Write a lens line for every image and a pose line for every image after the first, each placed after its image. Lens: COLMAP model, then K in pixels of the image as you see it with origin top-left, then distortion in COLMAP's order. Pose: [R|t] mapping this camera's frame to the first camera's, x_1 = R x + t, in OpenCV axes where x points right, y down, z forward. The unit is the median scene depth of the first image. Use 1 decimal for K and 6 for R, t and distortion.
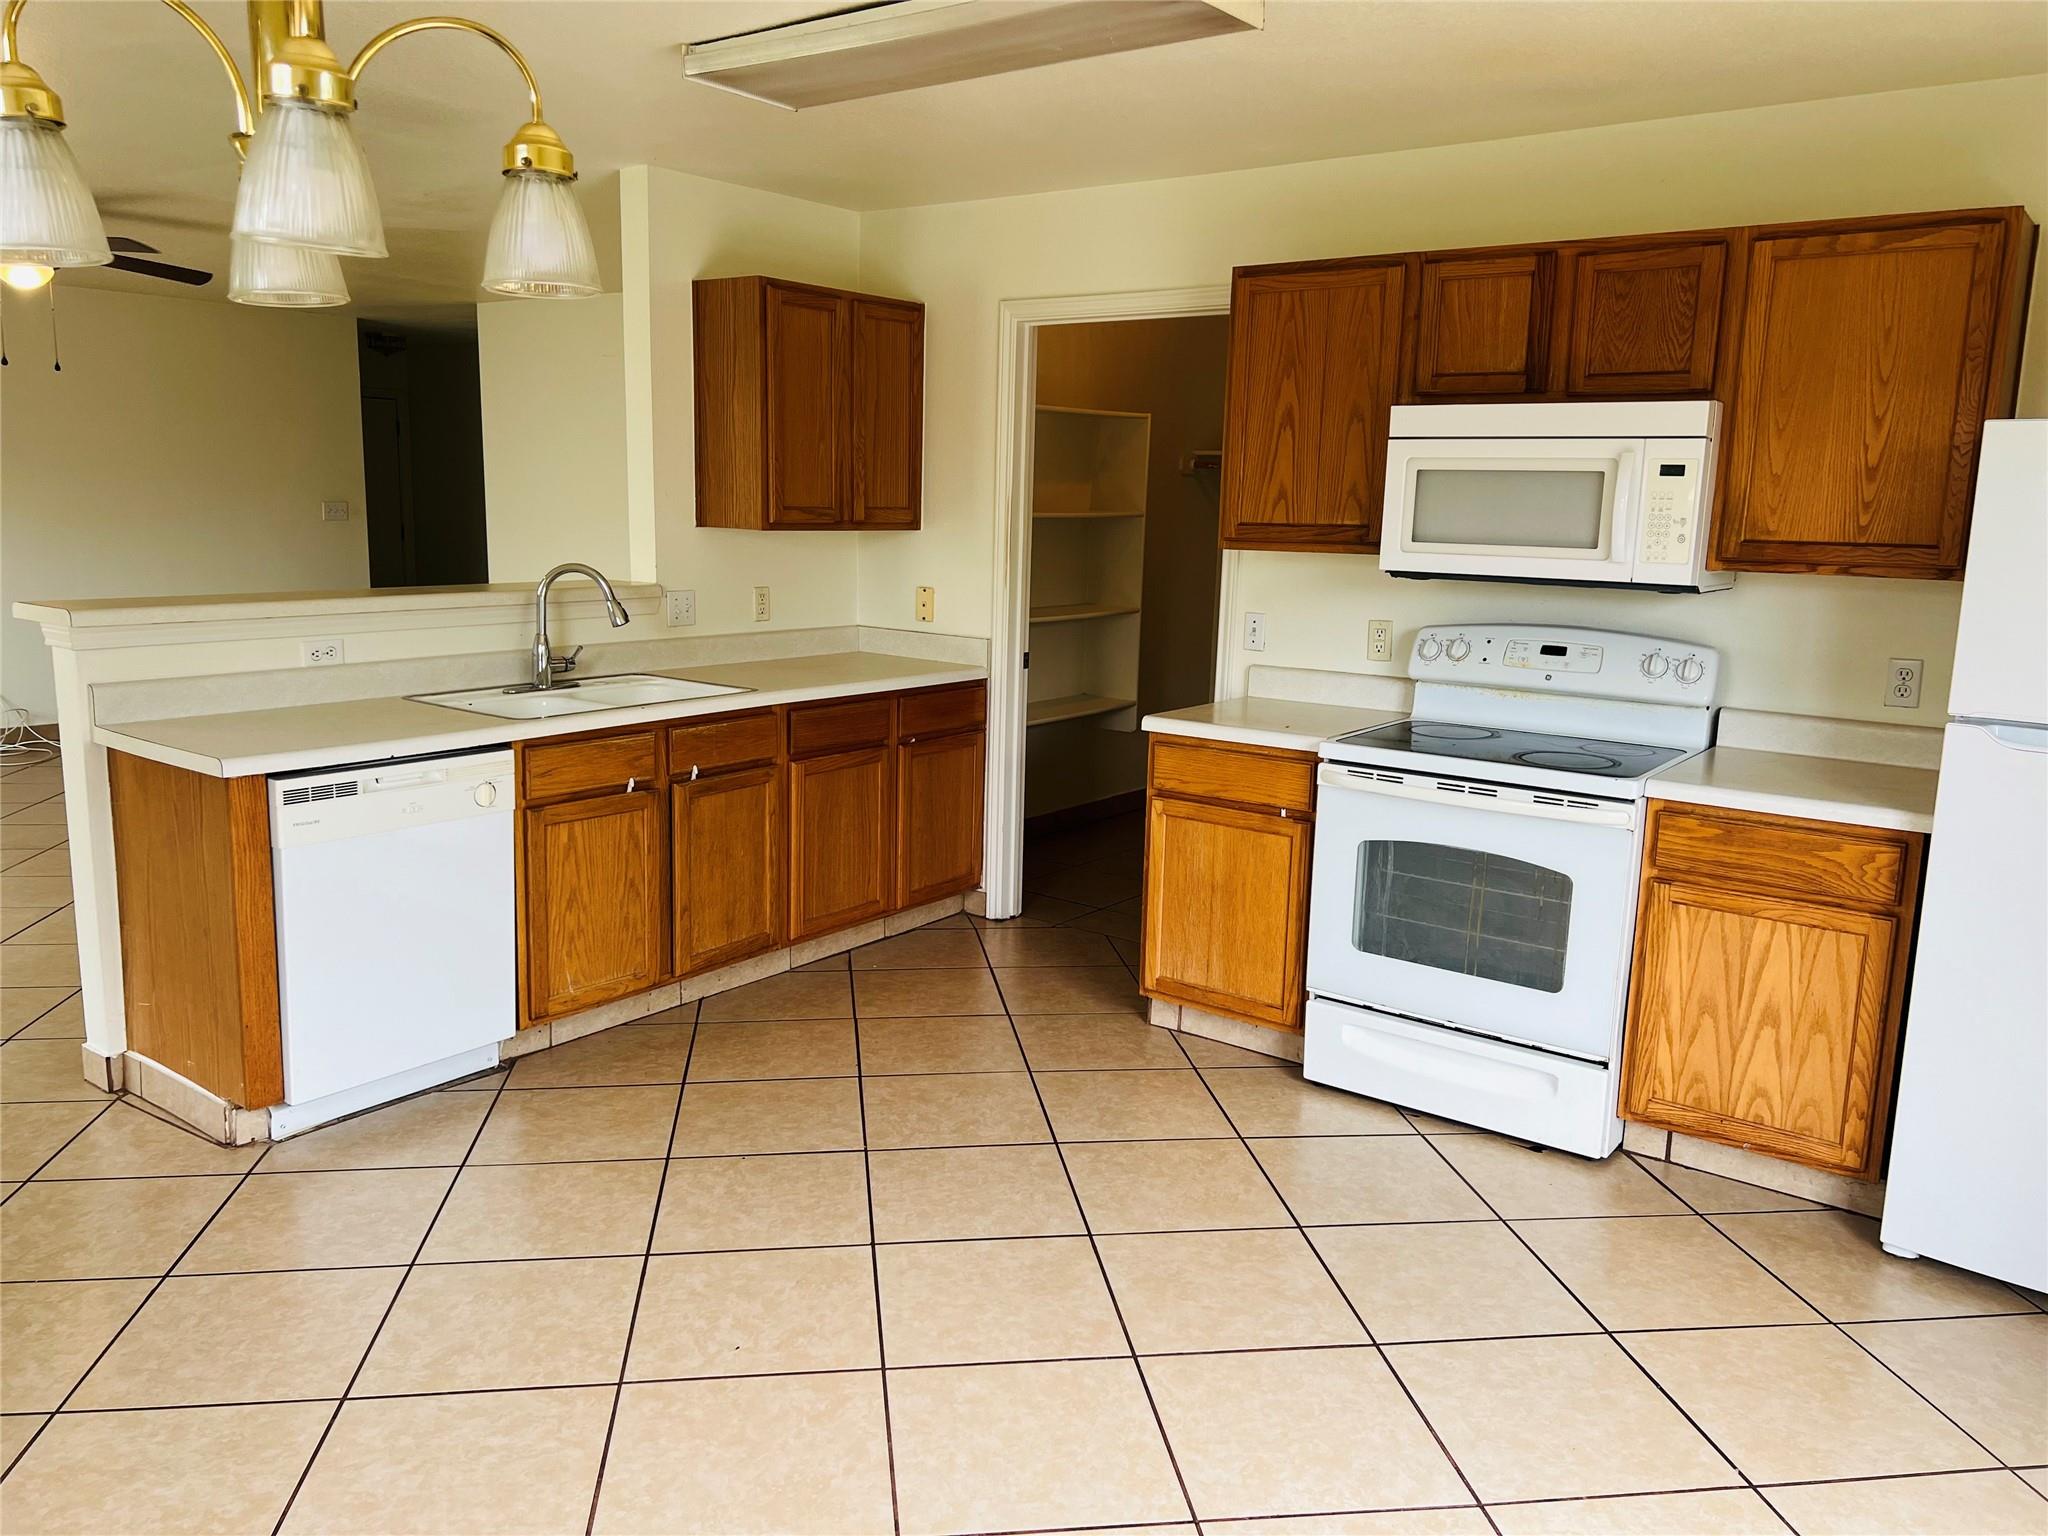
lens RADIAL K [[1544.2, 0, 1024.0], [0, 1544.2, 768.0], [0, 0, 1]] dist [0.076283, -0.068021]
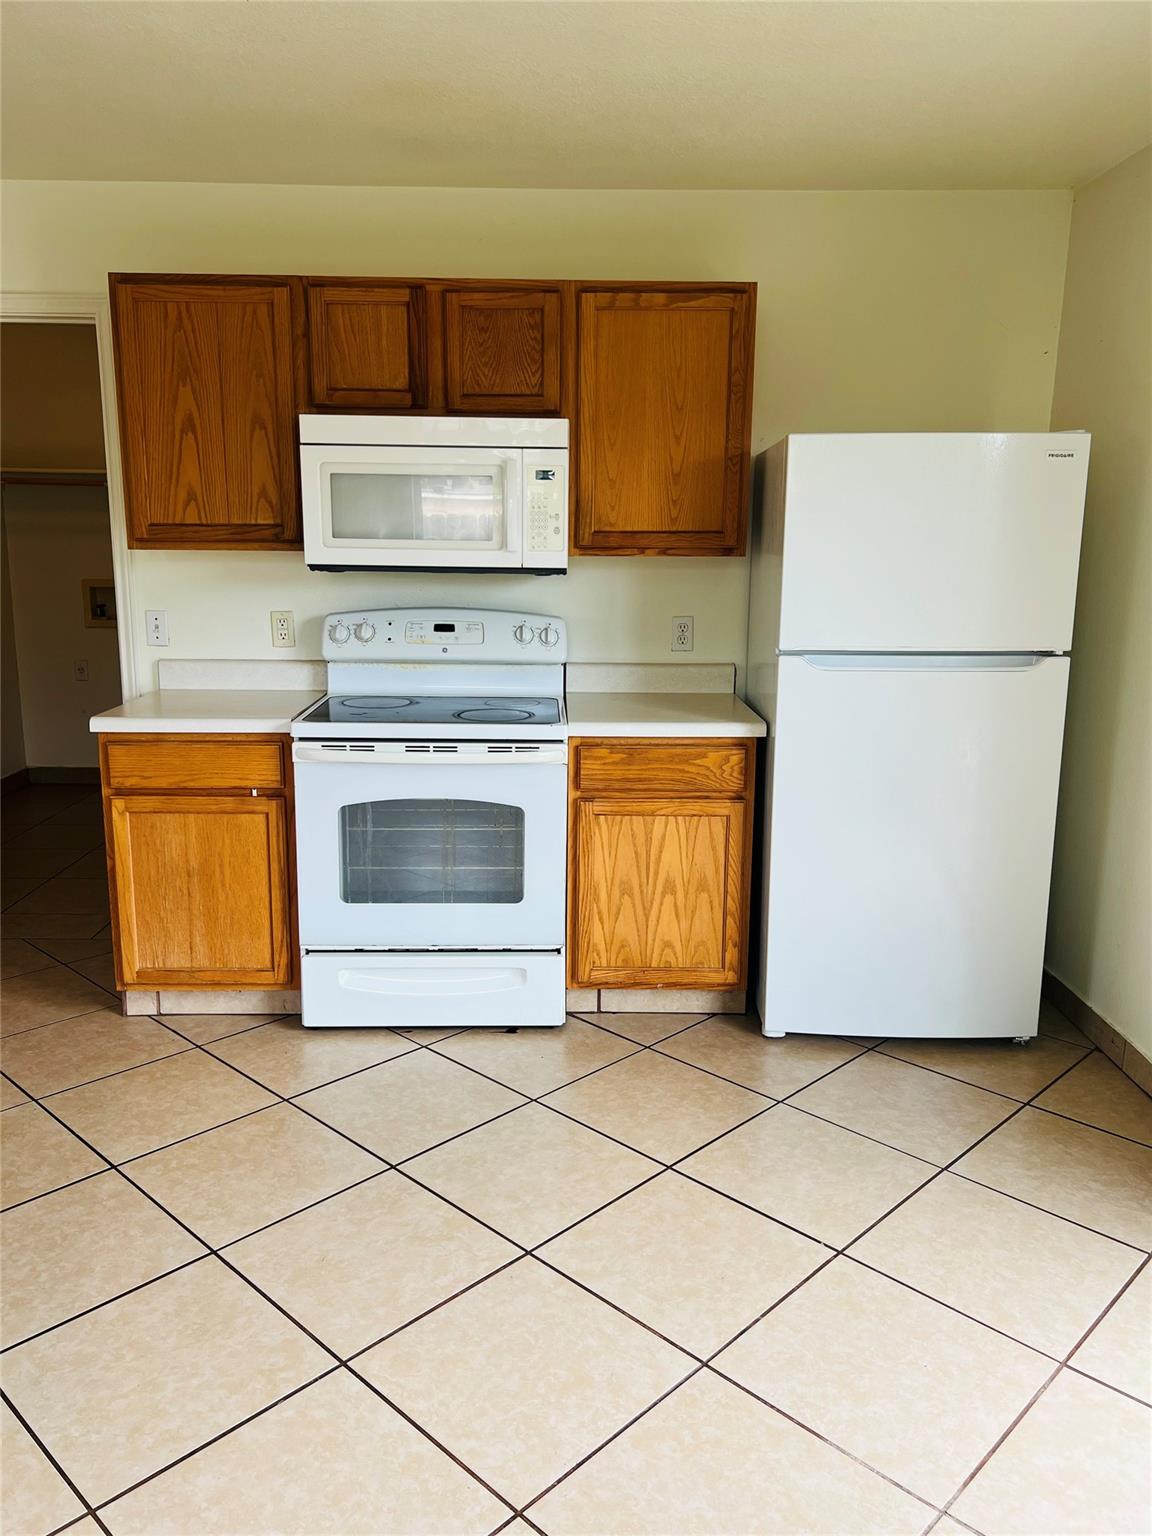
lens RADIAL K [[1156.3, 0, 576.0], [0, 1156.3, 768.0], [0, 0, 1]] dist [0.168618, -0.369054]
pose [[0.791352, -0.139254, 0.595290, -0.149318], [0.120081, 0.990150, 0.071991, -0.021365], [-0.599451, 0.014512, 0.800280, 0.229552]]
